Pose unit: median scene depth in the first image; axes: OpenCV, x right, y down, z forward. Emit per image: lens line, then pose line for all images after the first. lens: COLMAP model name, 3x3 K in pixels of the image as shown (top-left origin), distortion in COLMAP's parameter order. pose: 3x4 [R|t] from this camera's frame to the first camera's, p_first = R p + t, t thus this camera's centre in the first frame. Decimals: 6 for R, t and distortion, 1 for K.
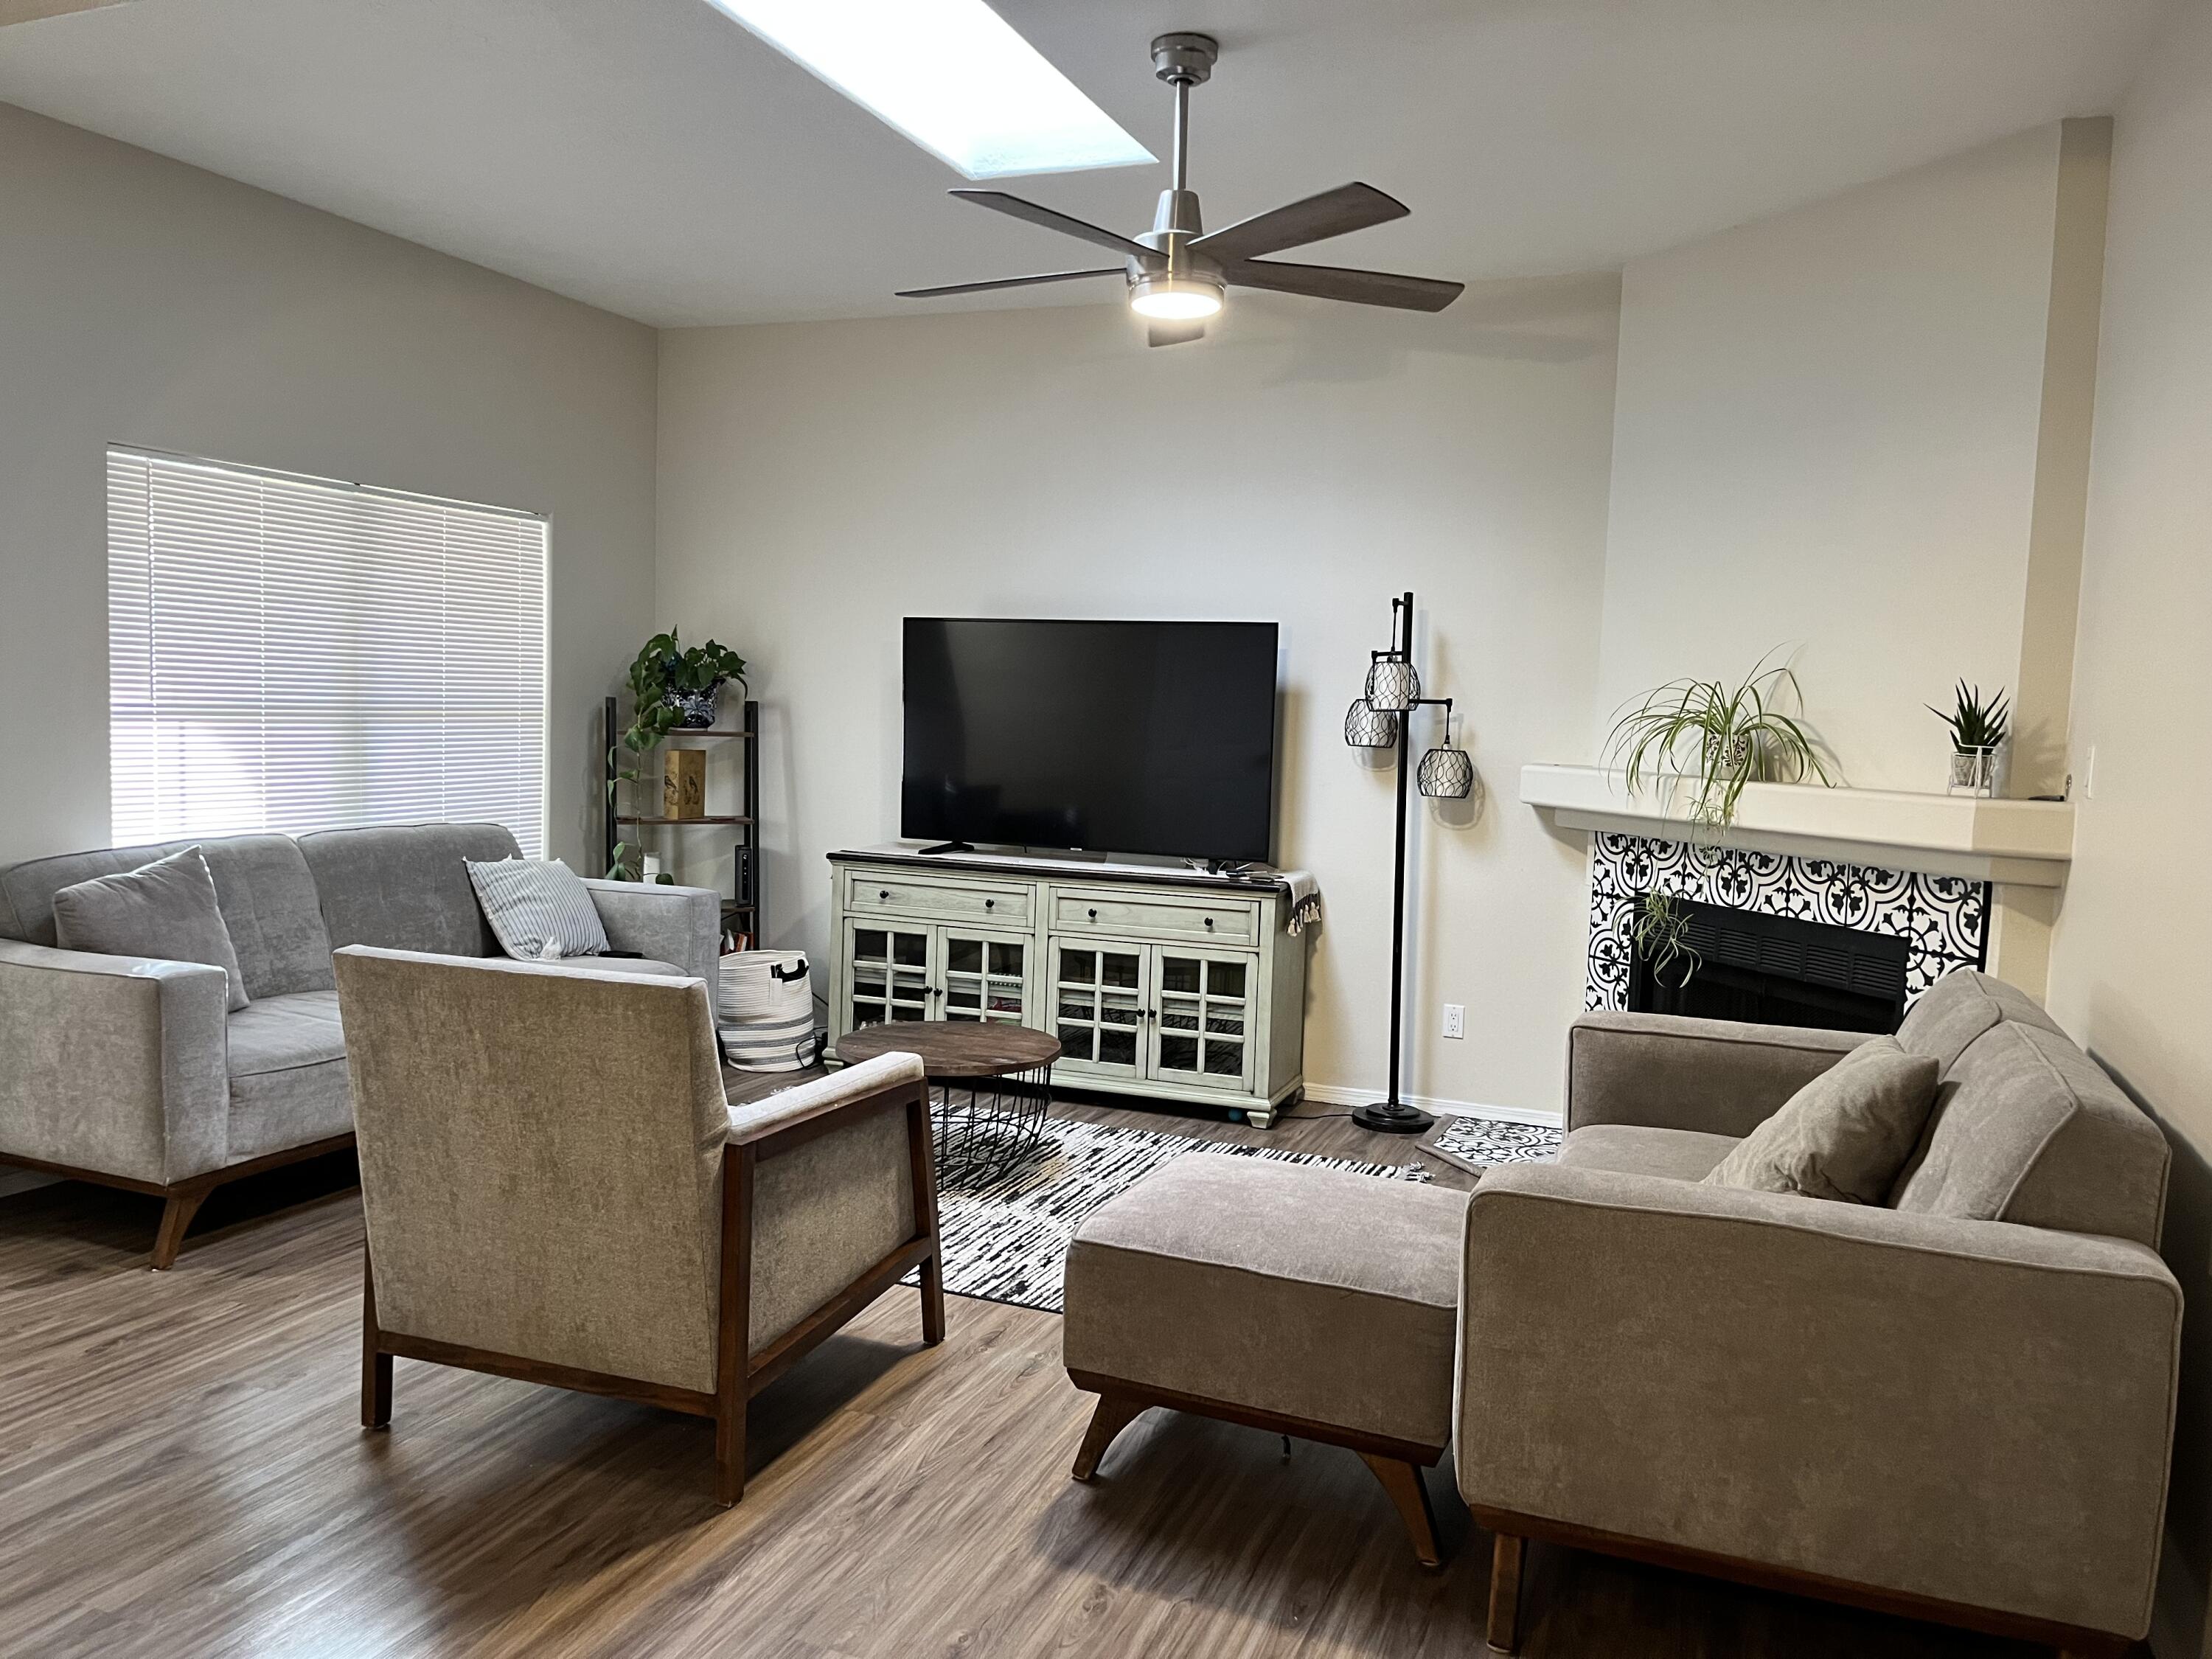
lens RADIAL K [[1688.4, 0, 1102.9], [0, 1688.4, 827.3], [0, 0, 1]] dist [0.074809, -0.082851]
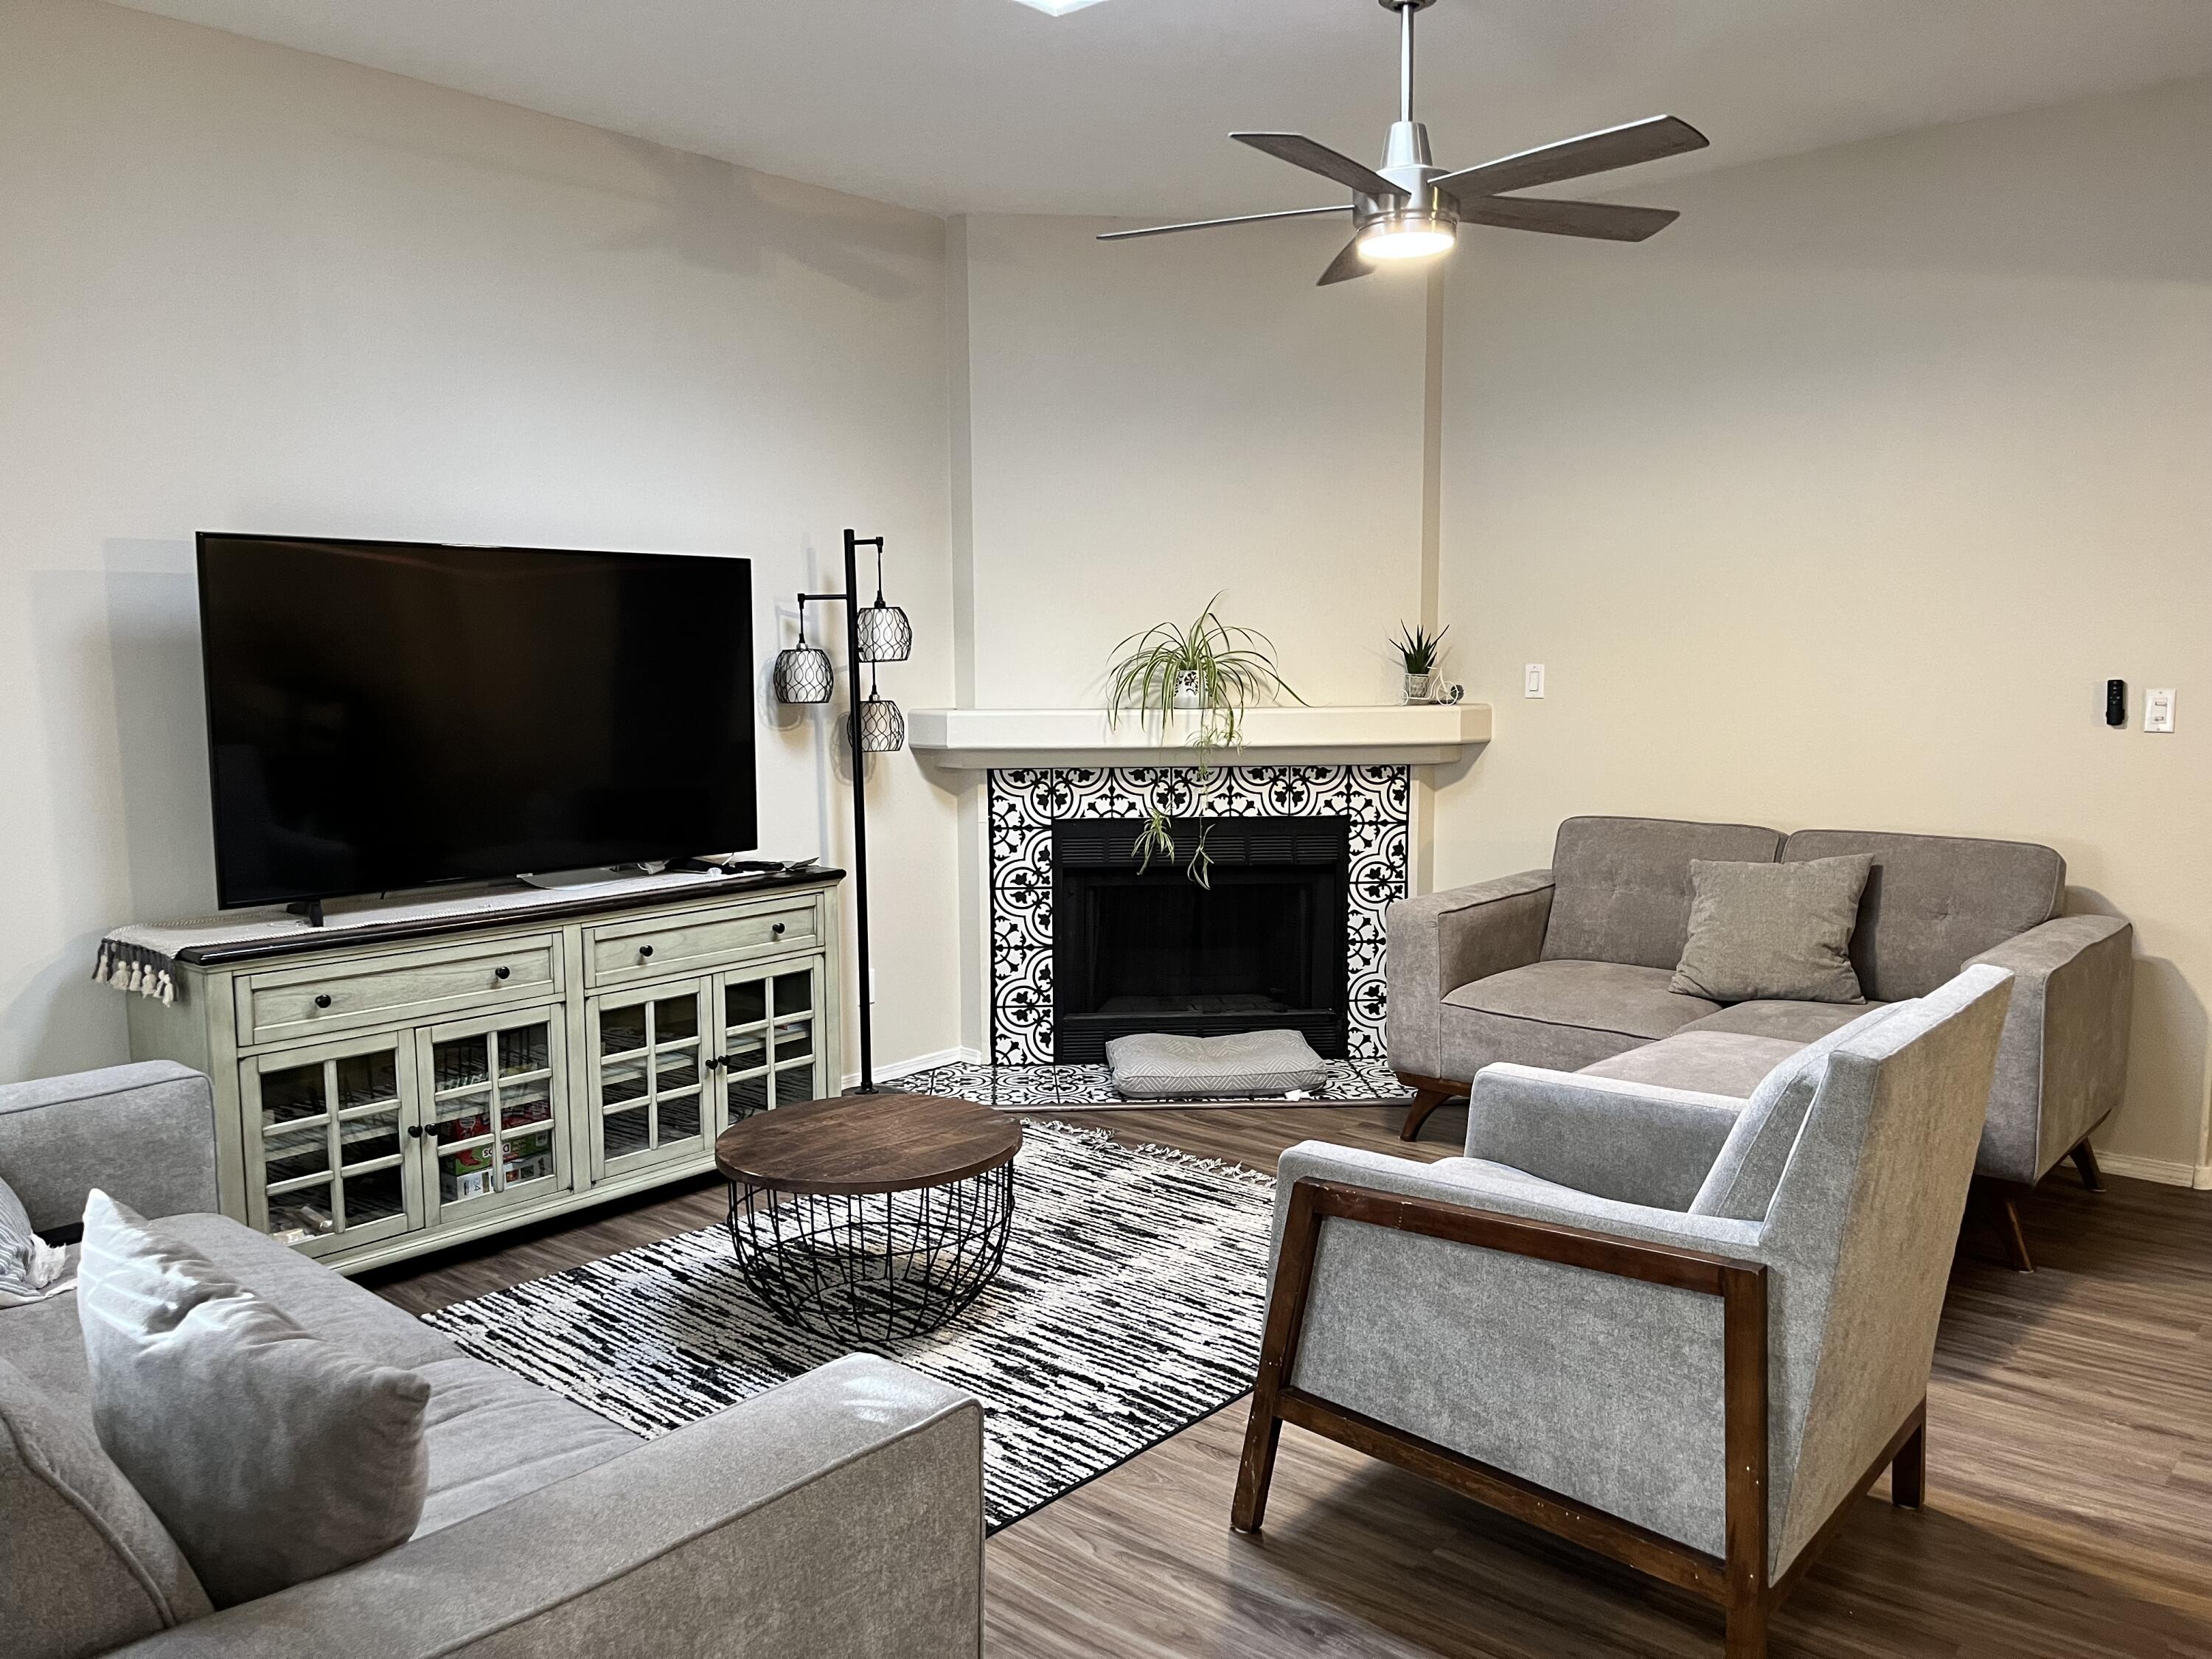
lens RADIAL K [[1688.4, 0, 1103.5], [0, 1688.4, 826.4], [0, 0, 1]] dist [0.074809, -0.082851]
pose [[0.321913, -0.132542, 0.937446, -0.721200], [0.088122, 0.990049, 0.109719, -0.076814], [-0.942659, 0.047289, 0.330389, 0.643371]]
